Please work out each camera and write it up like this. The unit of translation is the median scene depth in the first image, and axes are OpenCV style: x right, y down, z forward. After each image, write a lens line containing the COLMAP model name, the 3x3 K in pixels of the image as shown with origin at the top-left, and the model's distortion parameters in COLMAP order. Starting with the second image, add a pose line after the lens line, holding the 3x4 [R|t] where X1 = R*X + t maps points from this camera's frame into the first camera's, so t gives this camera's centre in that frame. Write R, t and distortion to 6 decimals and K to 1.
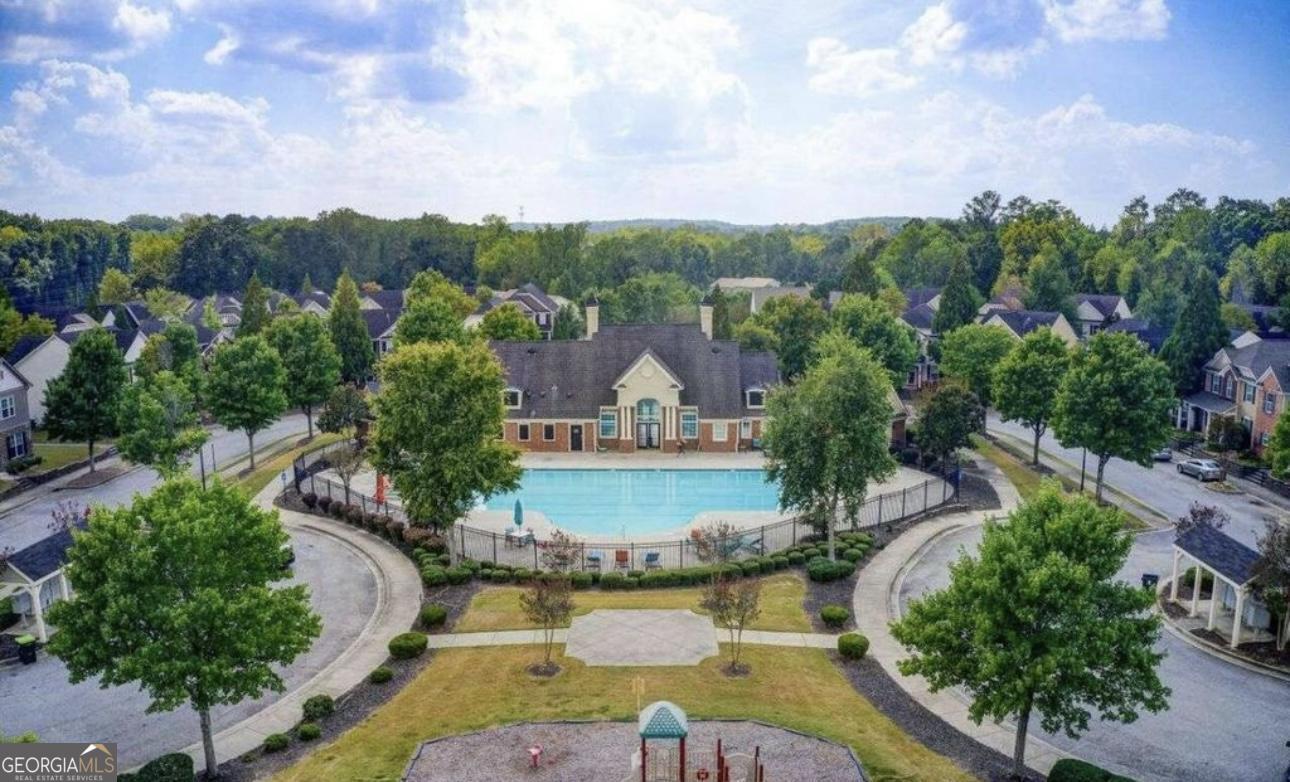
lens RADIAL K [[1029.3, 0, 643.2], [0, 1029.3, 386.7], [0, 0, 1]] dist [-0.187548, 0.018425]
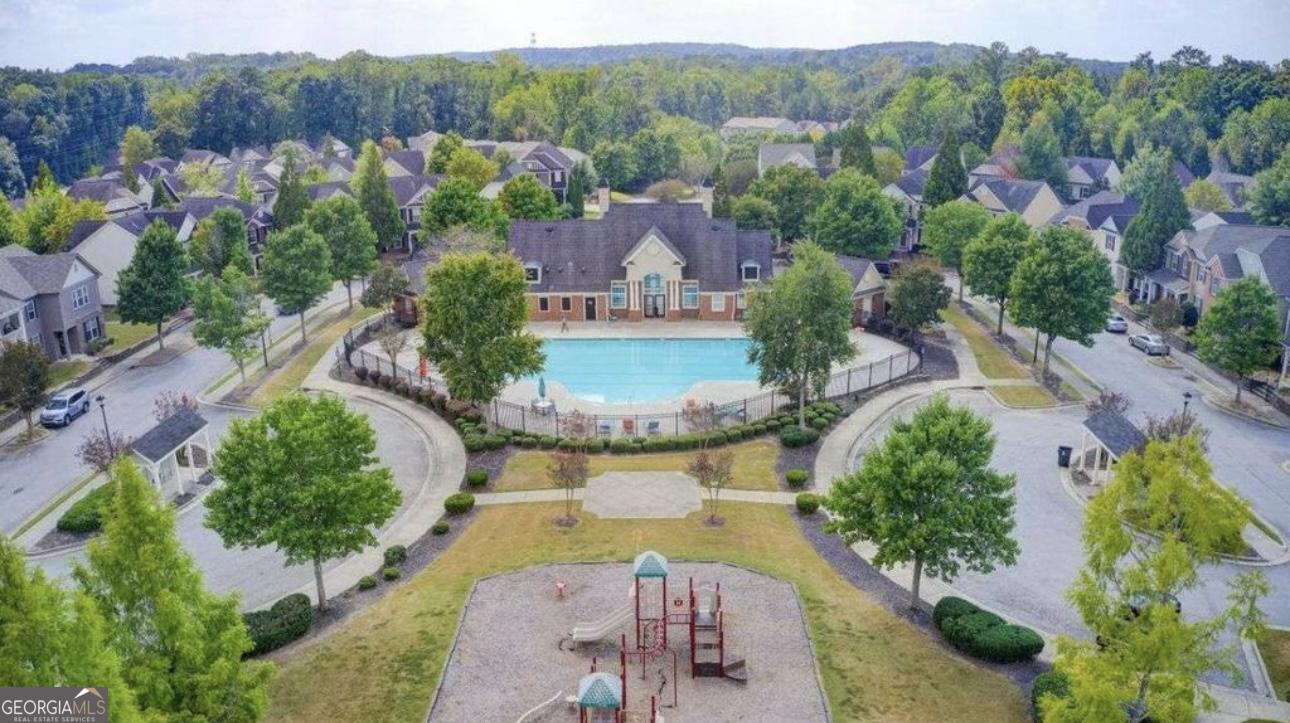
lens RADIAL K [[1035.7, 0, 645.5], [0, 1035.7, 391.6], [0, 0, 1]] dist [-0.182335, 0.008790]
pose [[0.999889, -0.003419, -0.014483, 0.012590], [0.005819, 0.985580, 0.169108, -0.057800], [0.013695, -0.169174, 0.985491, -0.146215]]
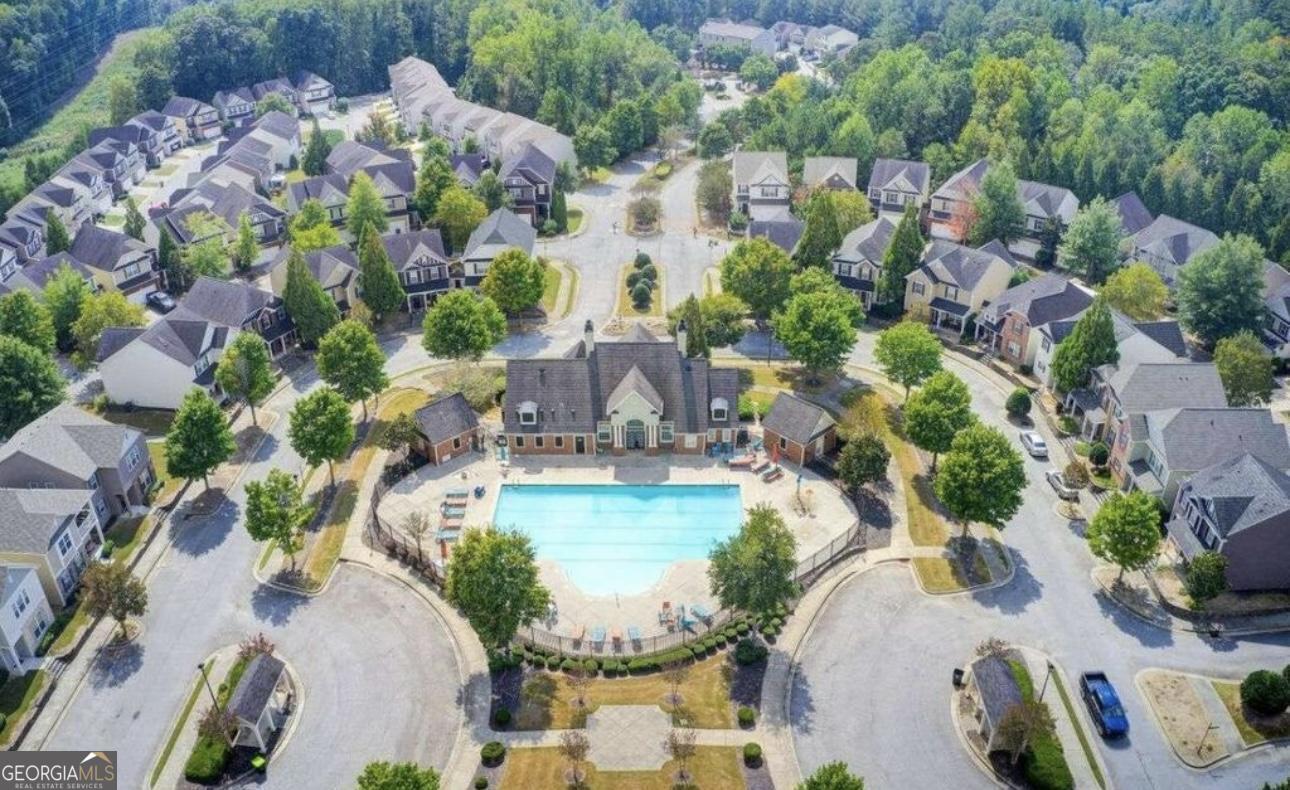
lens RADIAL K [[1029.3, 0, 648.4], [0, 1029.3, 401.9], [0, 0, 1]] dist [-0.187548, 0.018425]
pose [[0.999937, -0.008781, 0.007055, 0.014009], [0.005808, 0.938594, 0.344976, -0.498079], [-0.009651, -0.344913, 0.938585, -0.220884]]
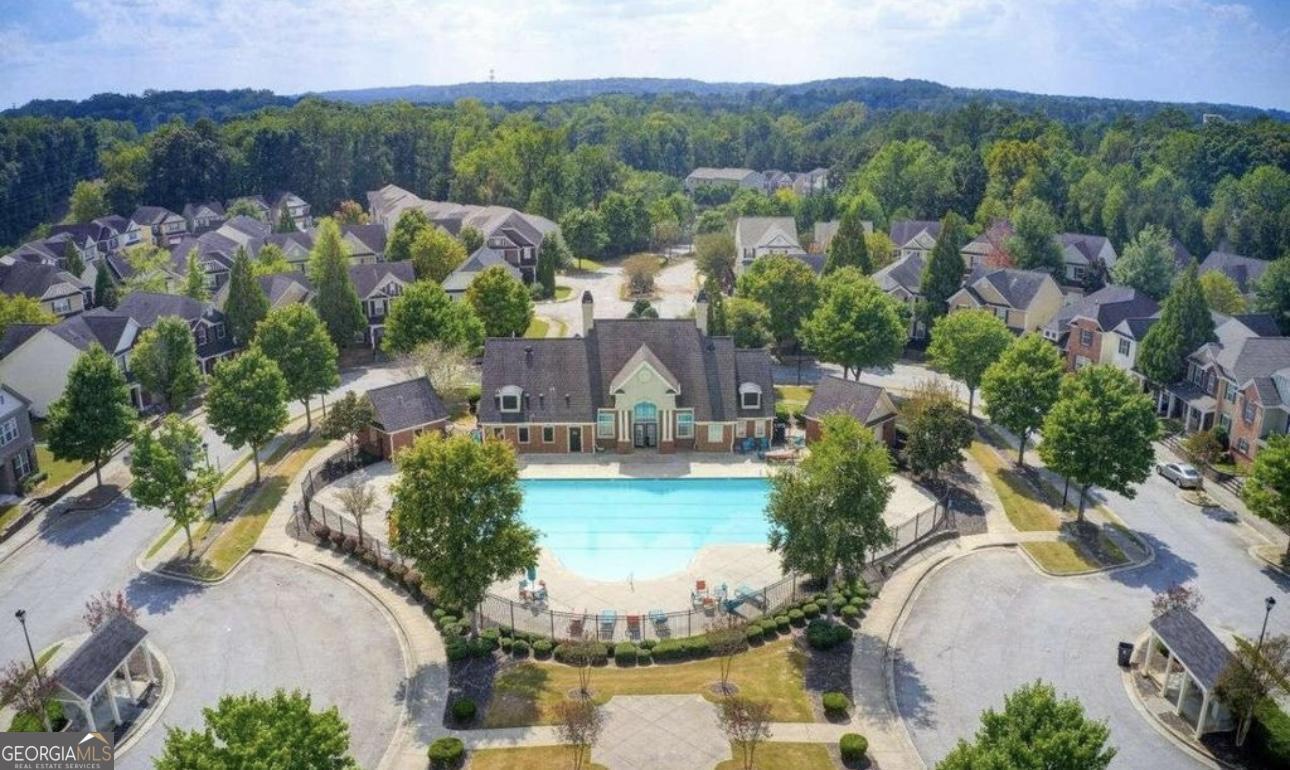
lens RADIAL K [[1031.7, 0, 645.9], [0, 1031.7, 389.3], [0, 0, 1]] dist [-0.186145, 0.015227]
pose [[0.999595, -0.008495, 0.027168, -0.024612], [0.004688, 0.990524, 0.137261, -0.155743], [-0.028076, -0.137078, 0.990162, -0.010196]]
